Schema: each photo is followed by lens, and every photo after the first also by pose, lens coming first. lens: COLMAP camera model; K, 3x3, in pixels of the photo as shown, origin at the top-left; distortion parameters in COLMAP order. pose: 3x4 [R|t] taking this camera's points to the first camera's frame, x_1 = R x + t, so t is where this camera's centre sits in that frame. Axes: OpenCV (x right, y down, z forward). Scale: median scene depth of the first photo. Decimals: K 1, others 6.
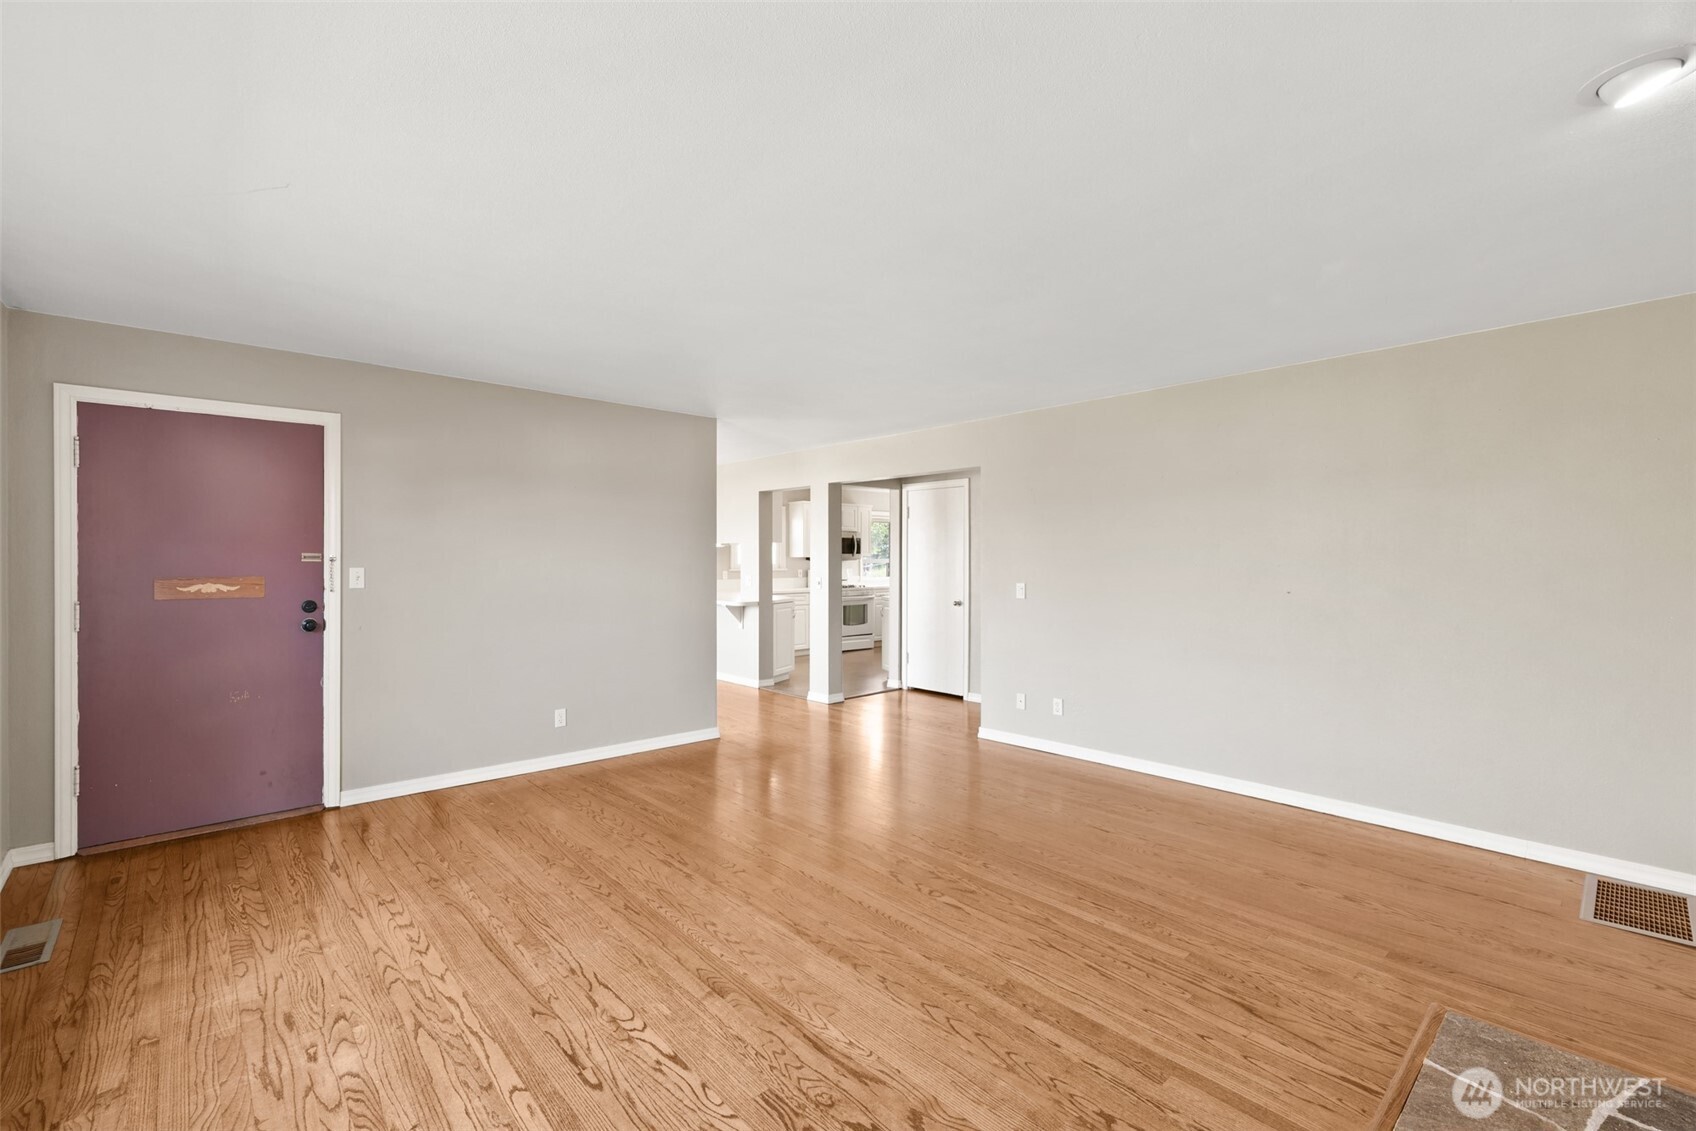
lens RADIAL K [[730.7, 0, 848.2], [0, 730.7, 562.5], [0, 0, 1]] dist [-0.000529, -0.000142]
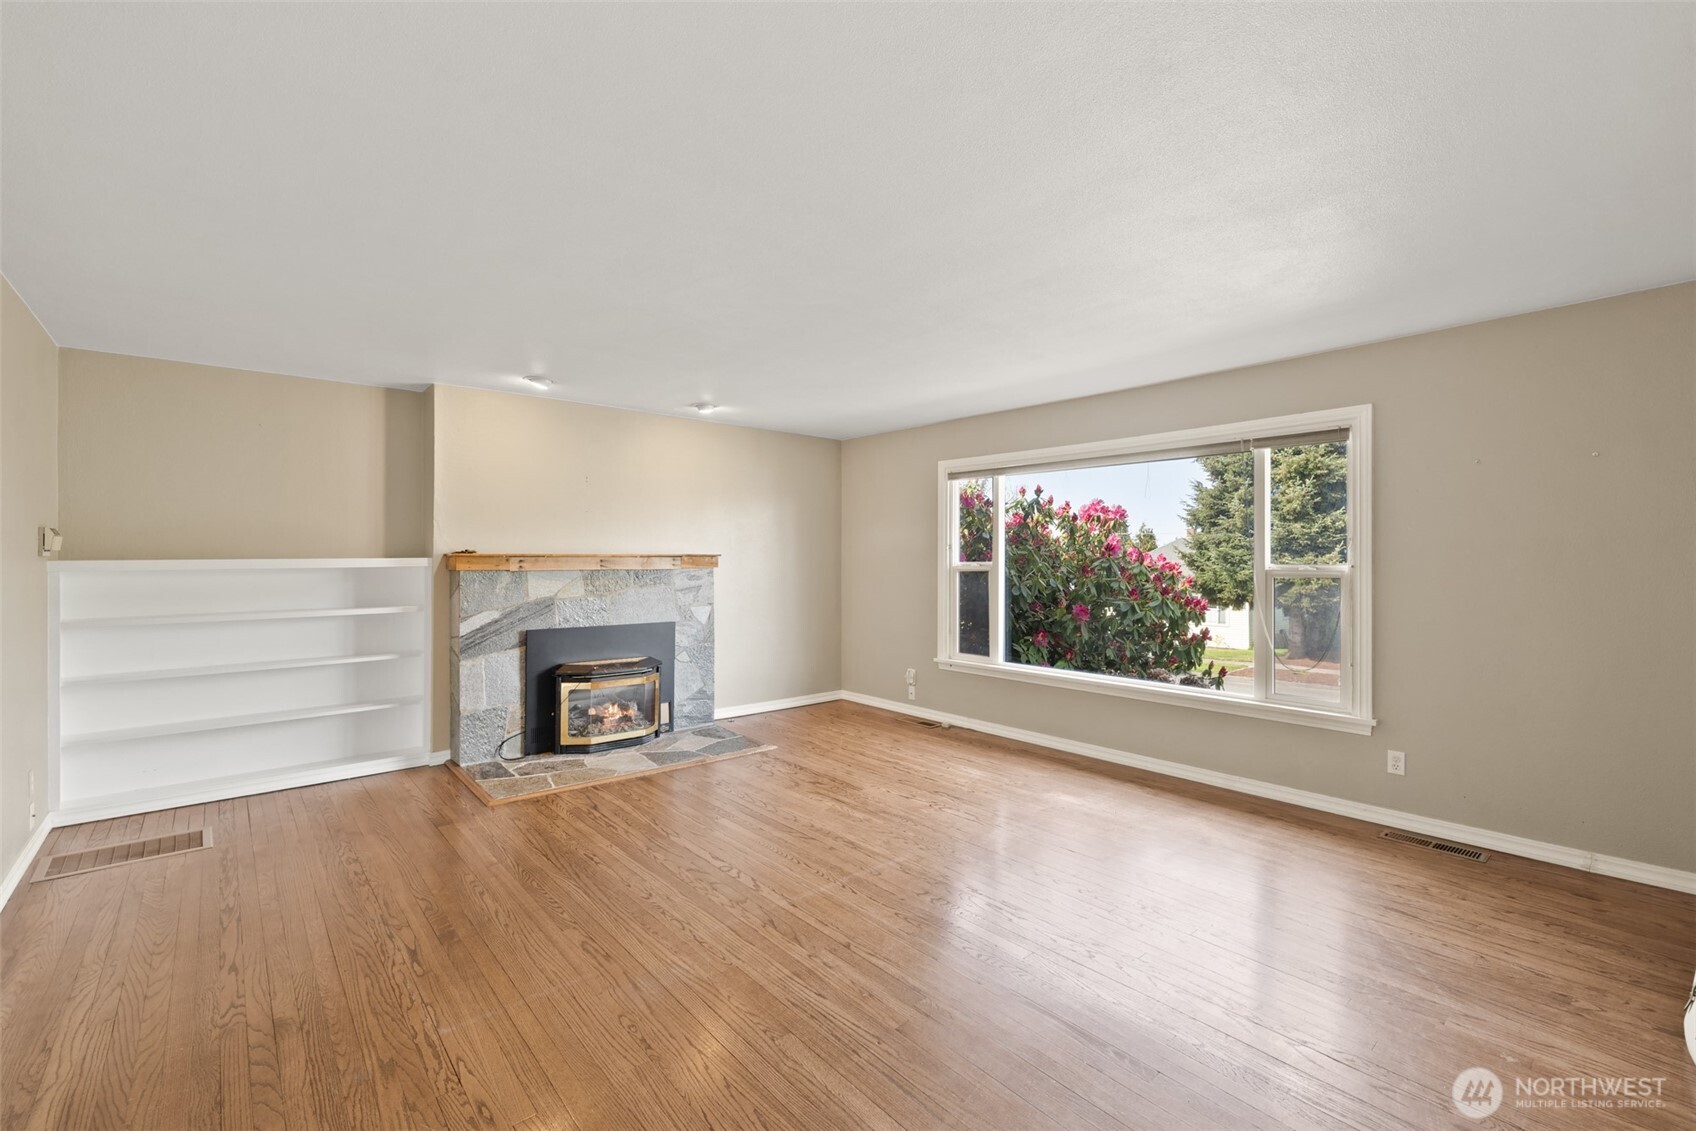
lens RADIAL K [[730.7, 0, 847.6], [0, 730.7, 560.6], [0, 0, 1]] dist [-0.000529, -0.000142]
pose [[-0.999533, -0.001384, 0.030540, -0.099595], [-0.001229, 0.999986, 0.005084, 0.000739], [-0.030546, 0.005044, -0.999521, 2.317400]]
